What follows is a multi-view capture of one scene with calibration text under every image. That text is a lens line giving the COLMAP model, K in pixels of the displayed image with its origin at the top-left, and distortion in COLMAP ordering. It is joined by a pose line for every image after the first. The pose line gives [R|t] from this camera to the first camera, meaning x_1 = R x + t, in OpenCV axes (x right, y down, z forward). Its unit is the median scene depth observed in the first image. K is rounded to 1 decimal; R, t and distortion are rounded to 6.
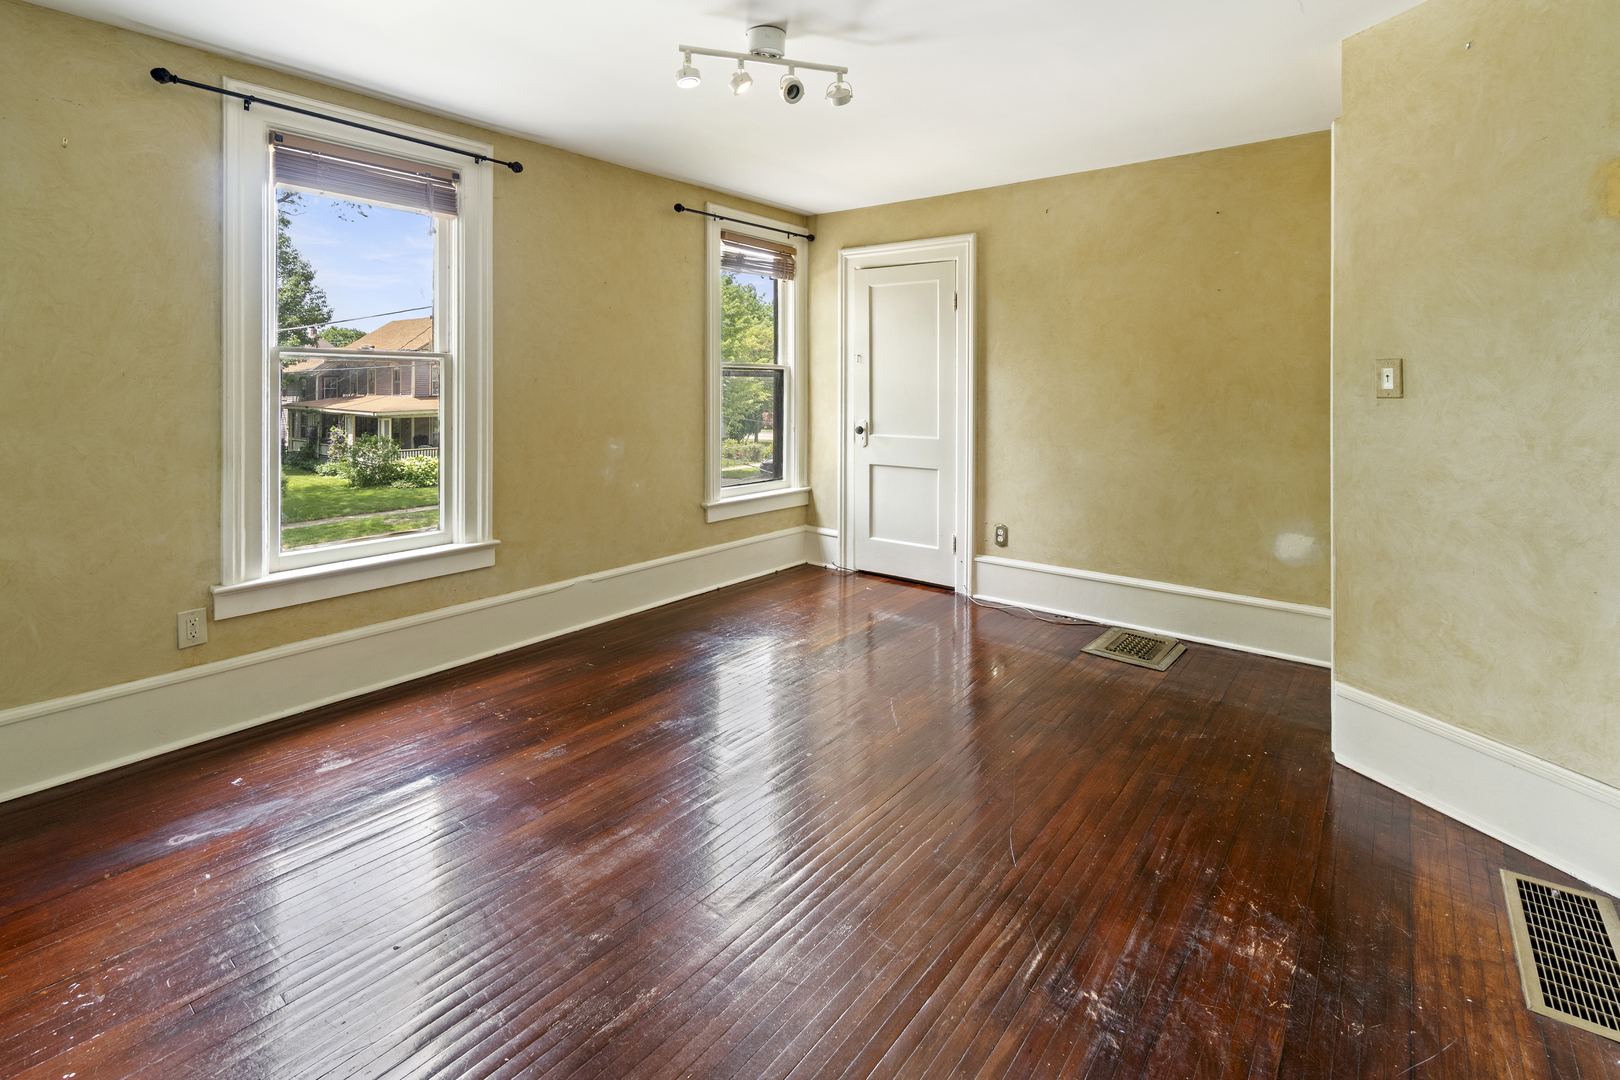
lens RADIAL K [[725.1, 0, 810.0], [0, 725.1, 540.0], [0, 0, 1]] dist [0.000631, 0.000506]
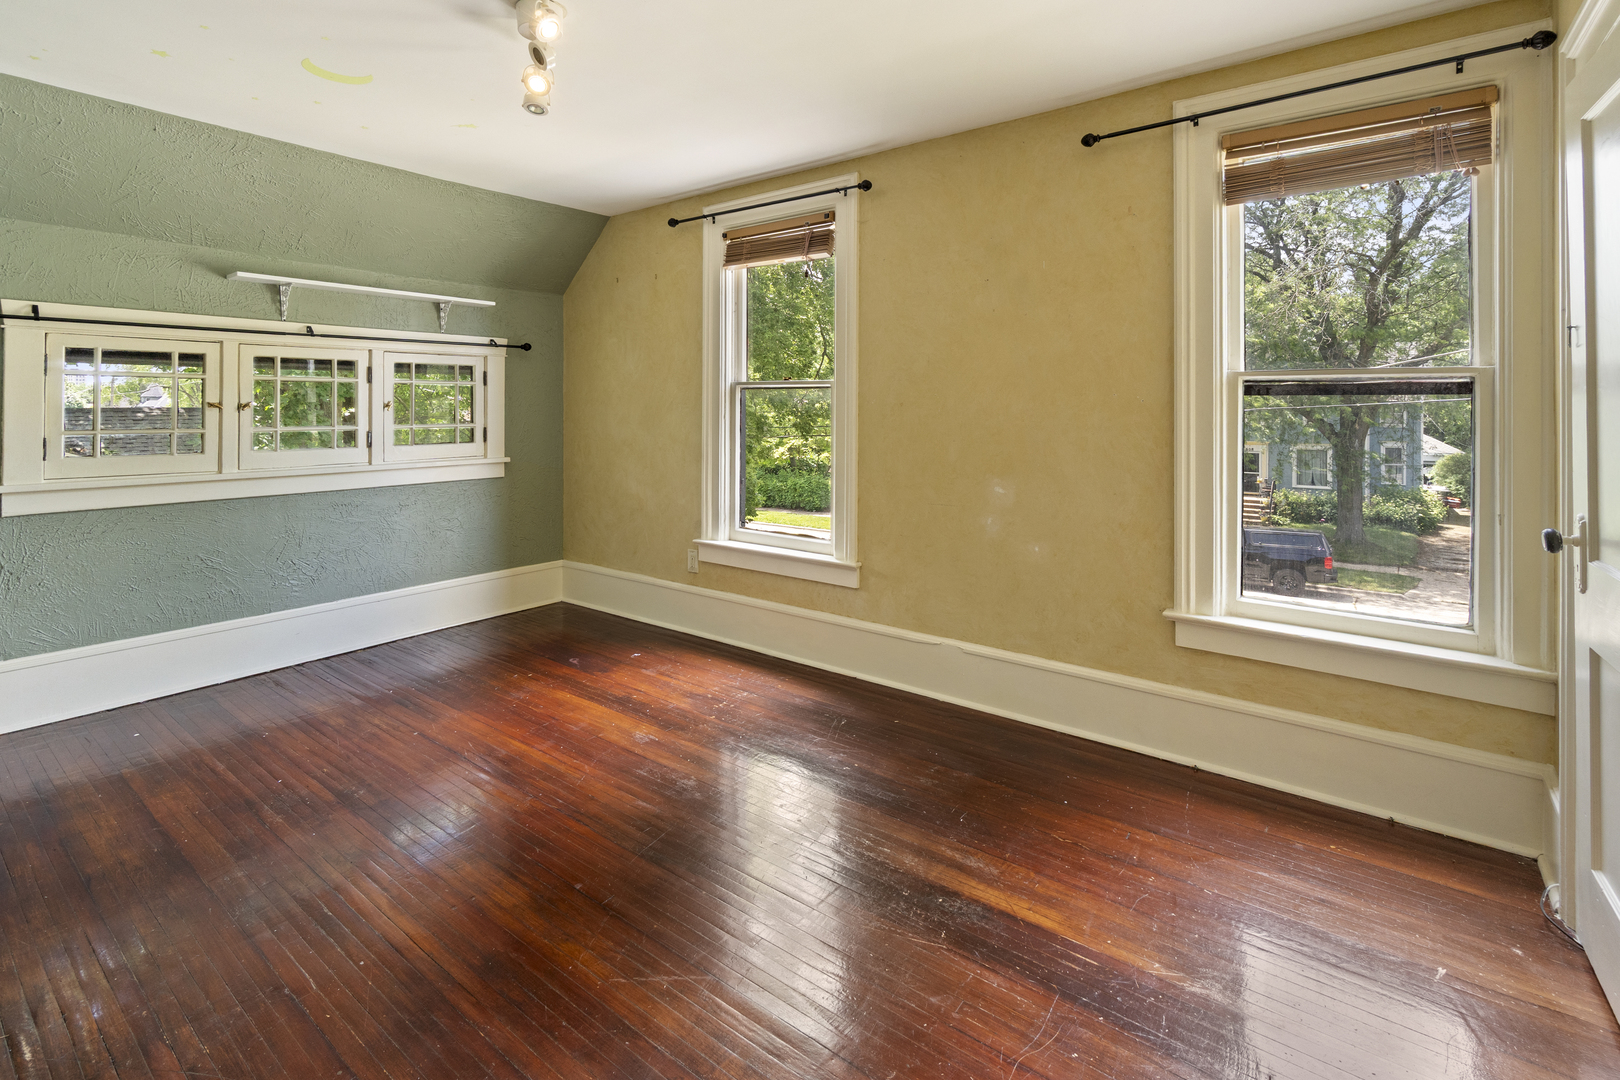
lens RADIAL K [[725.1, 0, 810.0], [0, 725.1, 540.0], [0, 0, 1]] dist [0.000631, 0.000506]
pose [[0.038414, 0.153131, -0.987459, 0.545746], [-0.231875, 0.962582, 0.140253, -0.155748], [0.971987, 0.223579, 0.072484, 0.850658]]
